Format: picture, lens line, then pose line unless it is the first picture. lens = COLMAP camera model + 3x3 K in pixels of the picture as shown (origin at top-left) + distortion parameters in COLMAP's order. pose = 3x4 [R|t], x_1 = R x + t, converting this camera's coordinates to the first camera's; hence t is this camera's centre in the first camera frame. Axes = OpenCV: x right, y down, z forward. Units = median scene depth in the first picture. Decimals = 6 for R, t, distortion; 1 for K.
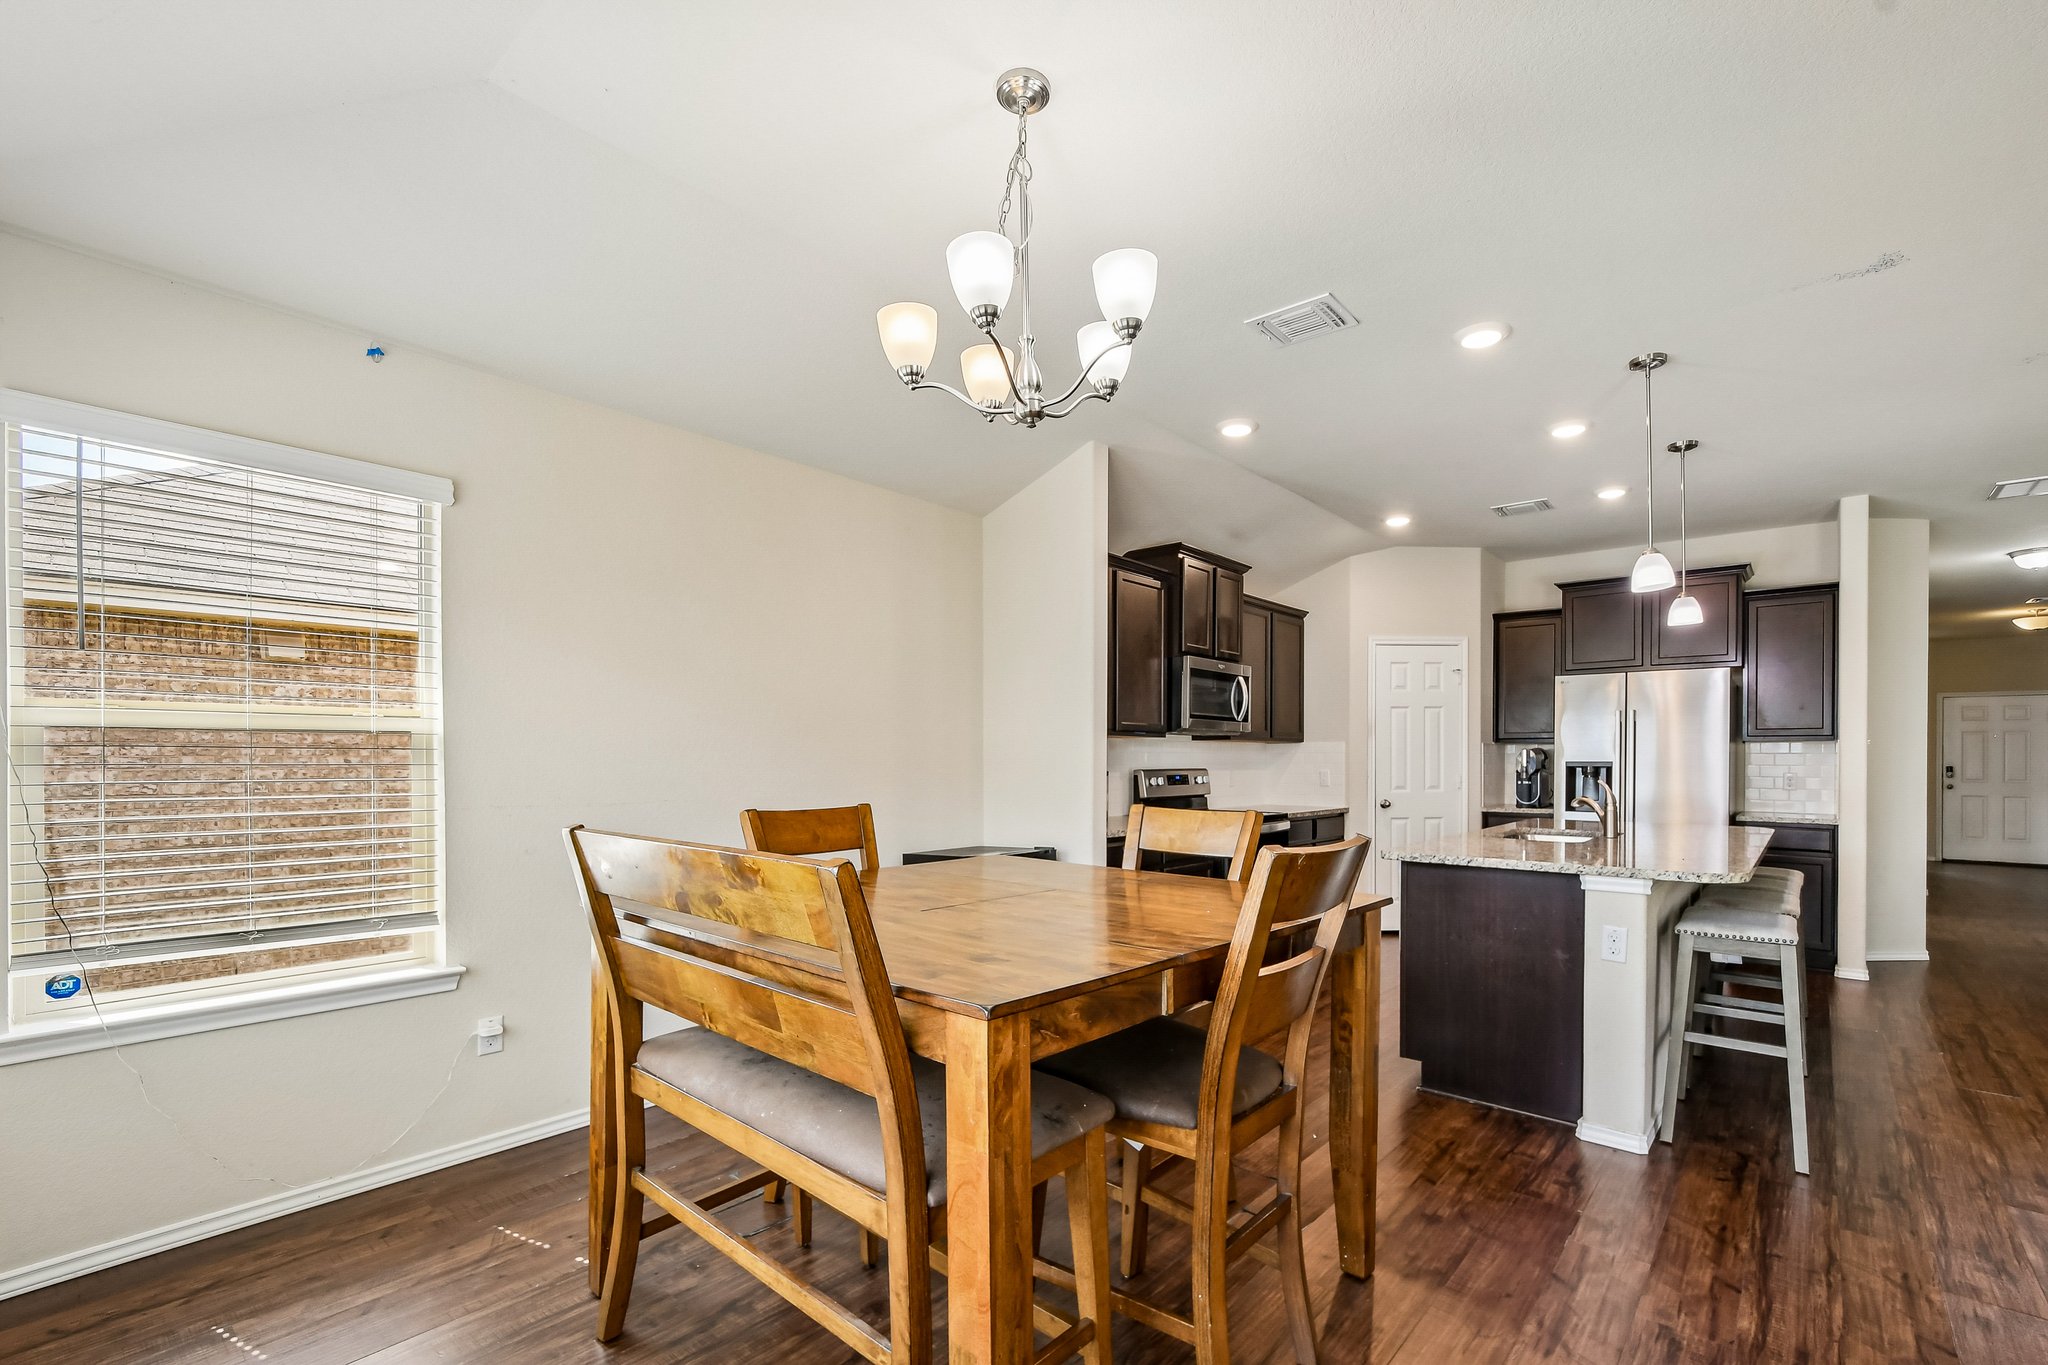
lens RADIAL K [[901.5, 0, 1041.2], [0, 901.5, 767.7], [0, 0, 1]] dist [0.003300, -0.004889]
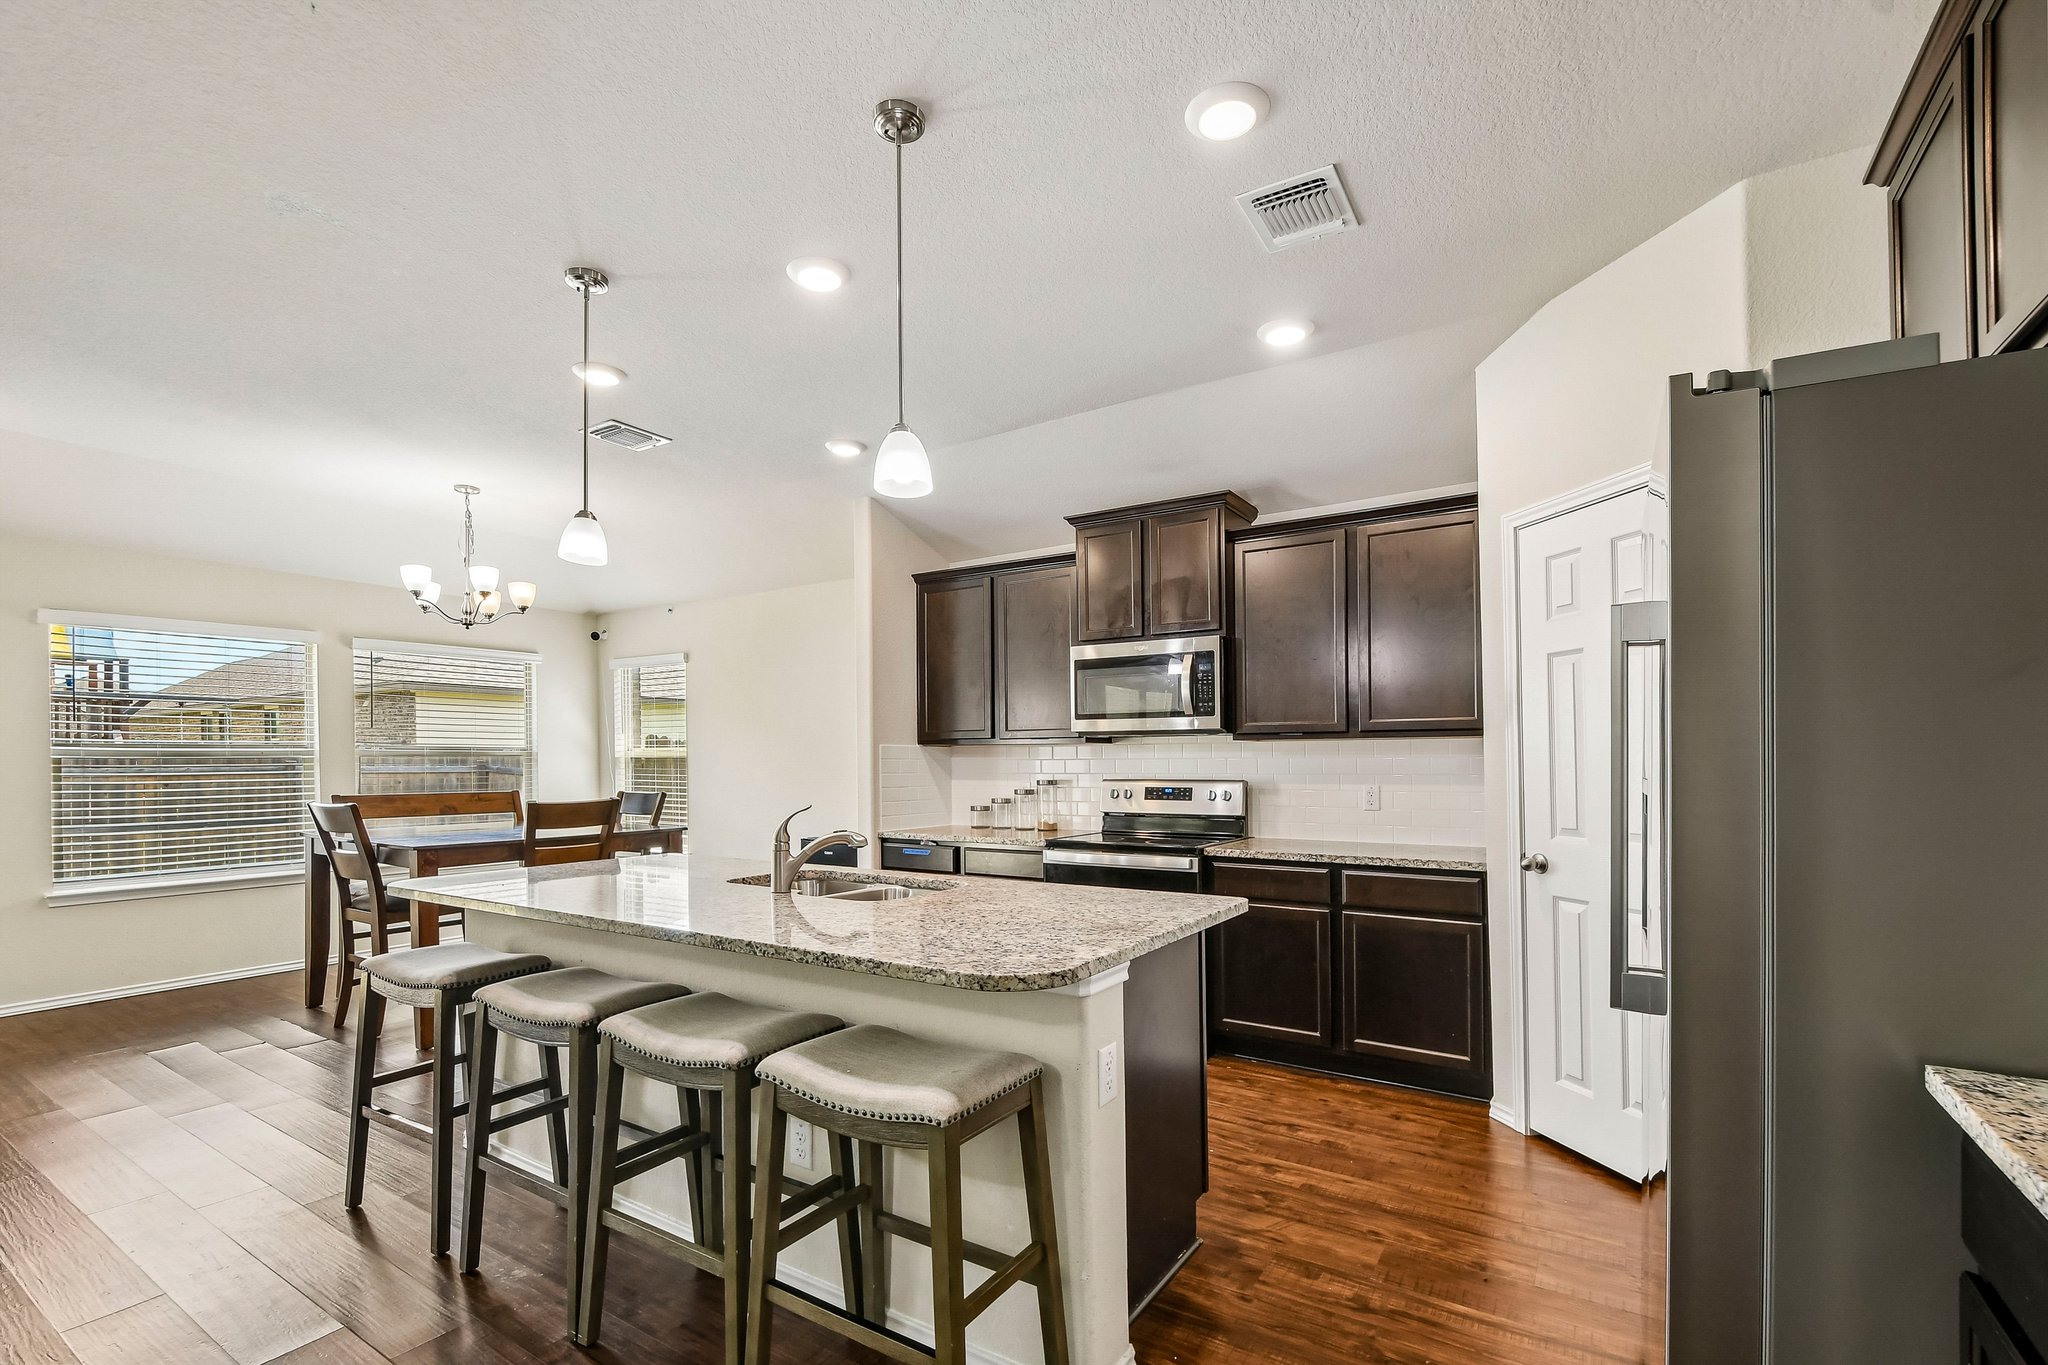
lens RADIAL K [[901.5, 0, 1025.0], [0, 901.5, 767.9], [0, 0, 1]] dist [0.003300, -0.004889]
pose [[0.128904, 0.006046, -0.991639, 0.877688], [-0.006603, 0.999964, 0.005239, -0.011584], [0.991635, 0.005873, 0.128939, 0.733720]]
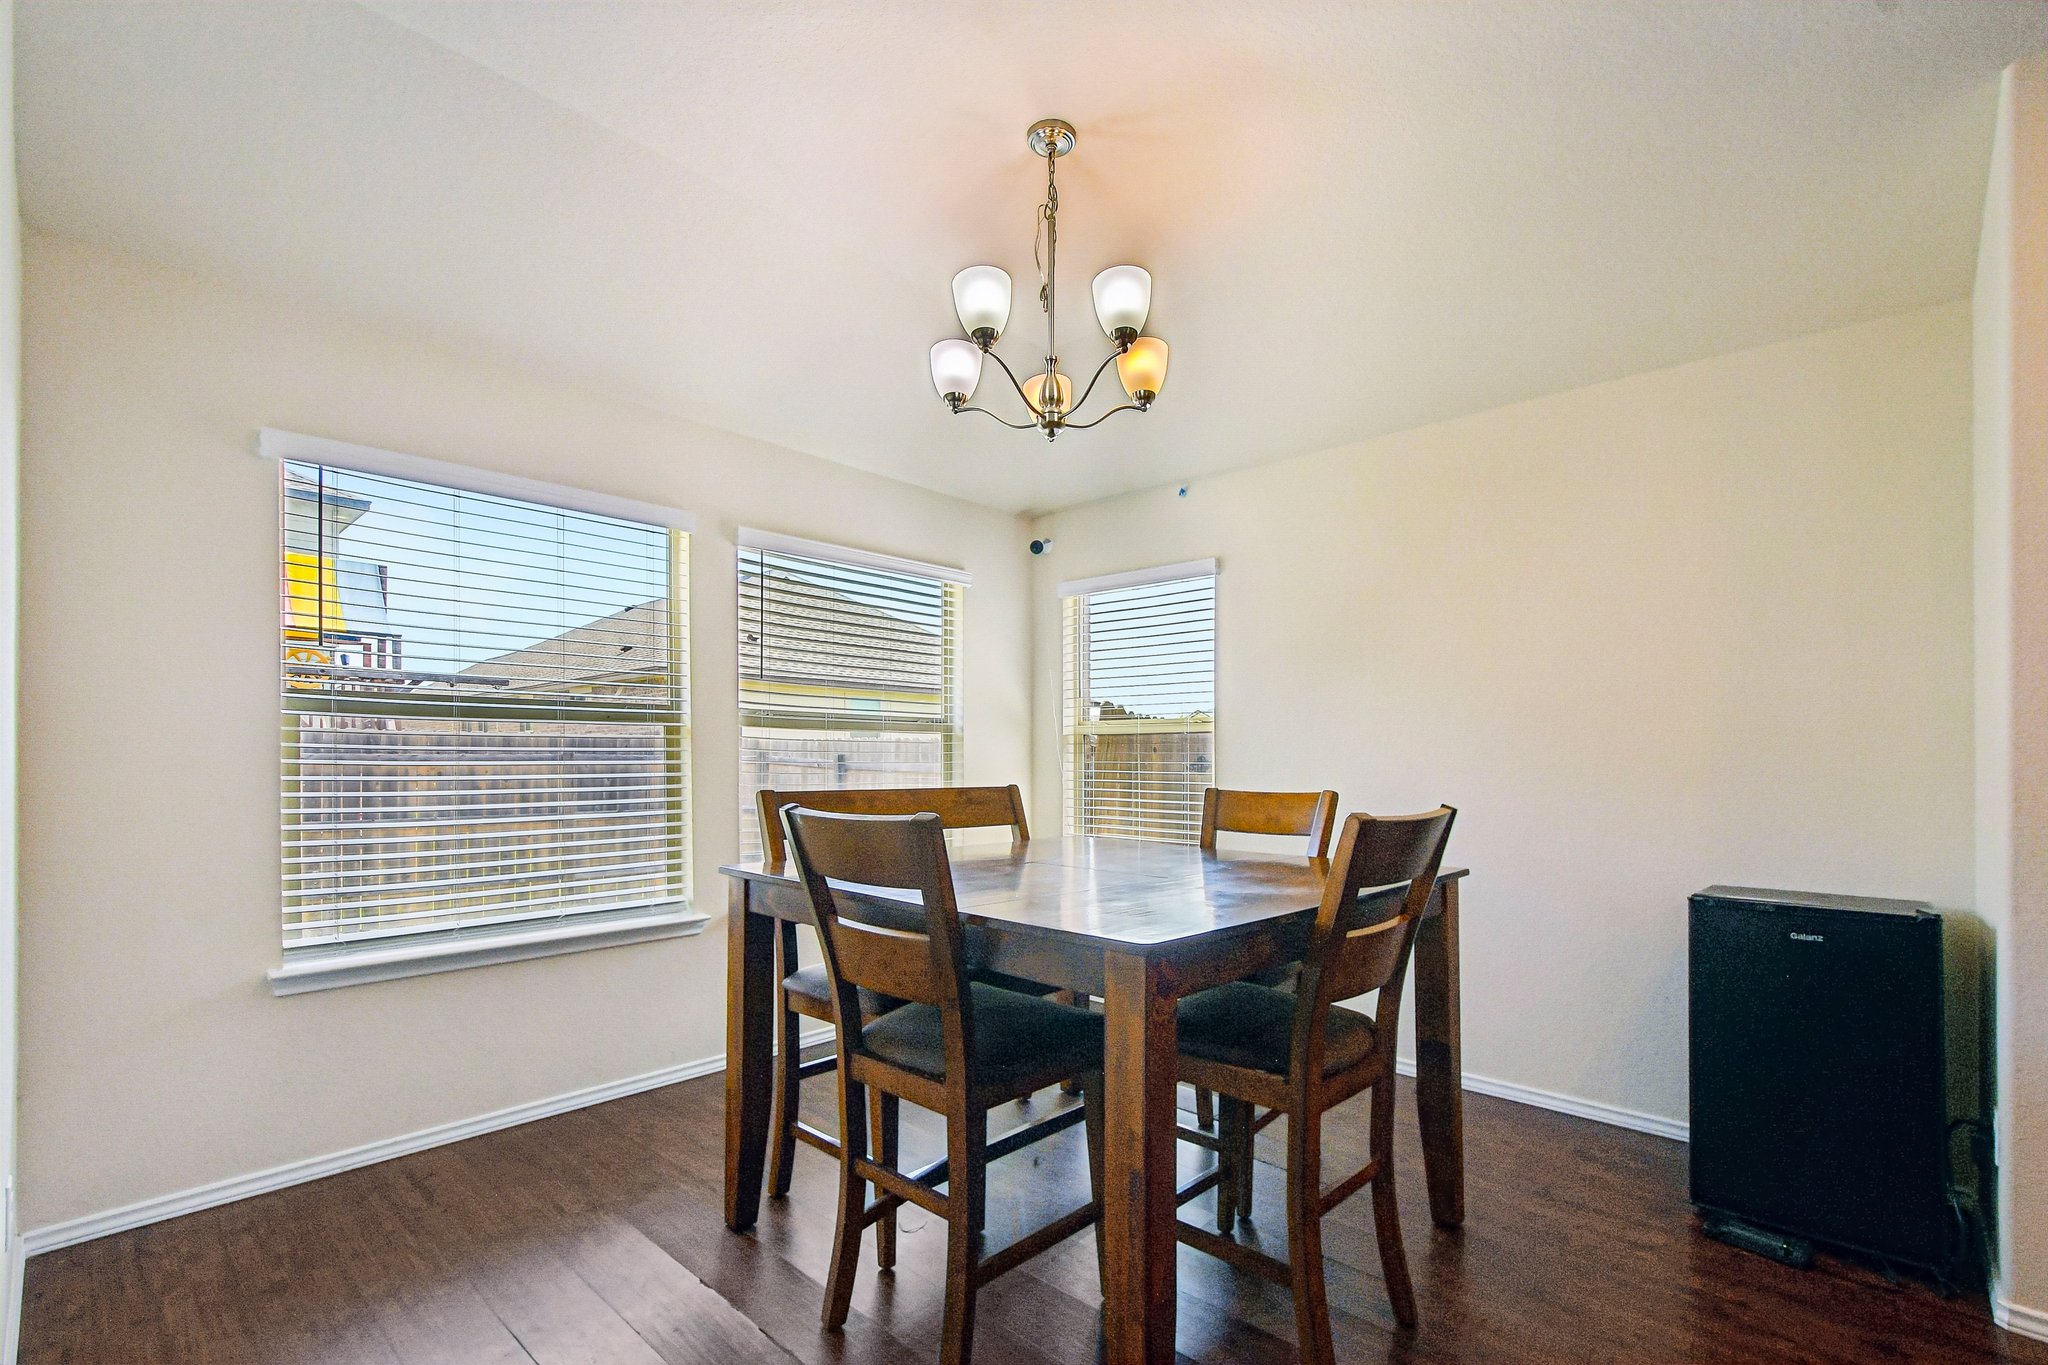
lens RADIAL K [[901.5, 0, 1034.3], [0, 901.5, 766.2], [0, 0, 1]] dist [0.003300, -0.004889]
pose [[-0.039190, 0.009299, -0.999189, 0.384157], [-0.010251, 0.999900, 0.009707, 0.004232], [0.999179, 0.010623, -0.039090, 0.347478]]
